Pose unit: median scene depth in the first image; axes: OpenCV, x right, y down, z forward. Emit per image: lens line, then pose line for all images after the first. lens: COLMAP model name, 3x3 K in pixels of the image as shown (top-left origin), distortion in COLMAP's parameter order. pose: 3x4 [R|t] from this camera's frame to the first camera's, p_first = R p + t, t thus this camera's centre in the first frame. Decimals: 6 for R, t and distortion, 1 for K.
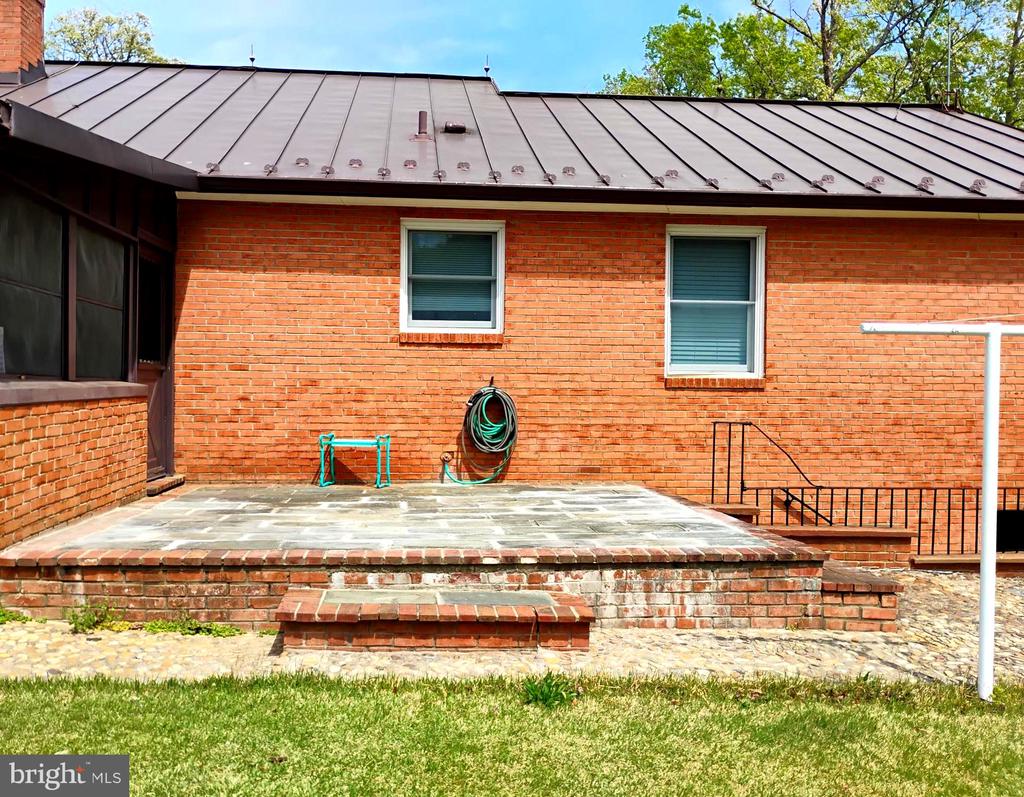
lens RADIAL K [[876.7, 0, 510.9], [0, 876.7, 400.2], [0, 0, 1]] dist [0.027868, -0.012164]
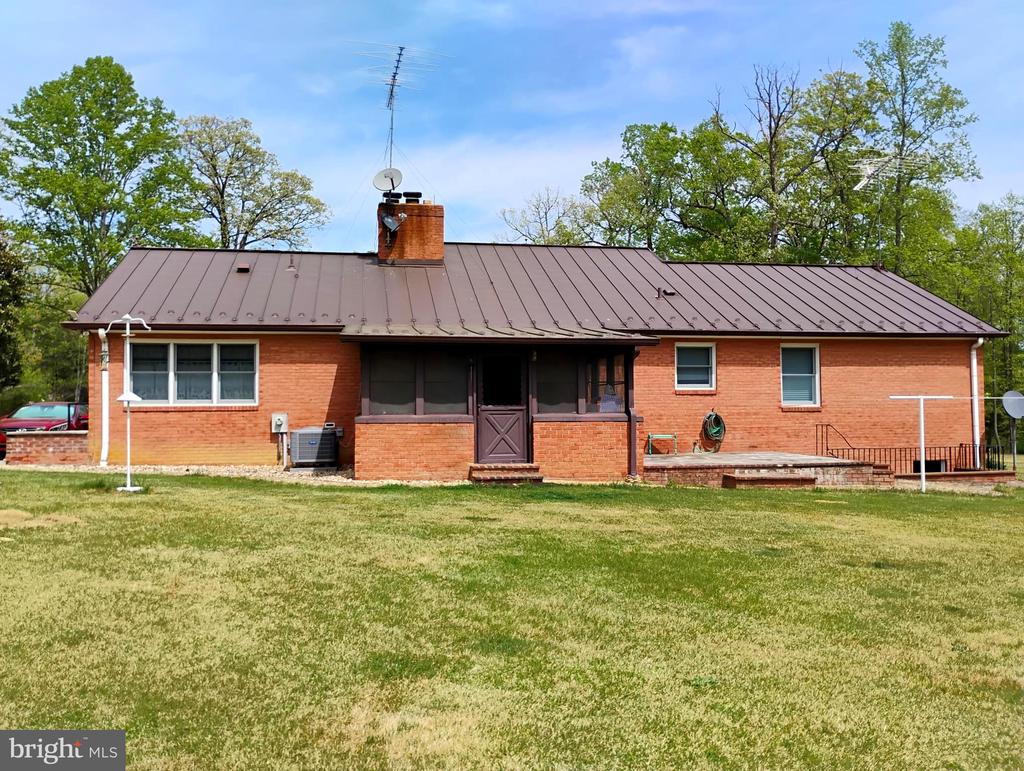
lens RADIAL K [[852.2, 0, 512.3], [0, 852.2, 381.5], [0, 0, 1]] dist [0.018955, 0.006046]
pose [[0.995481, -0.012559, 0.094129, -0.777812], [0.016406, 0.999057, -0.040211, -0.014148], [-0.093536, 0.041573, 0.994748, -1.256419]]
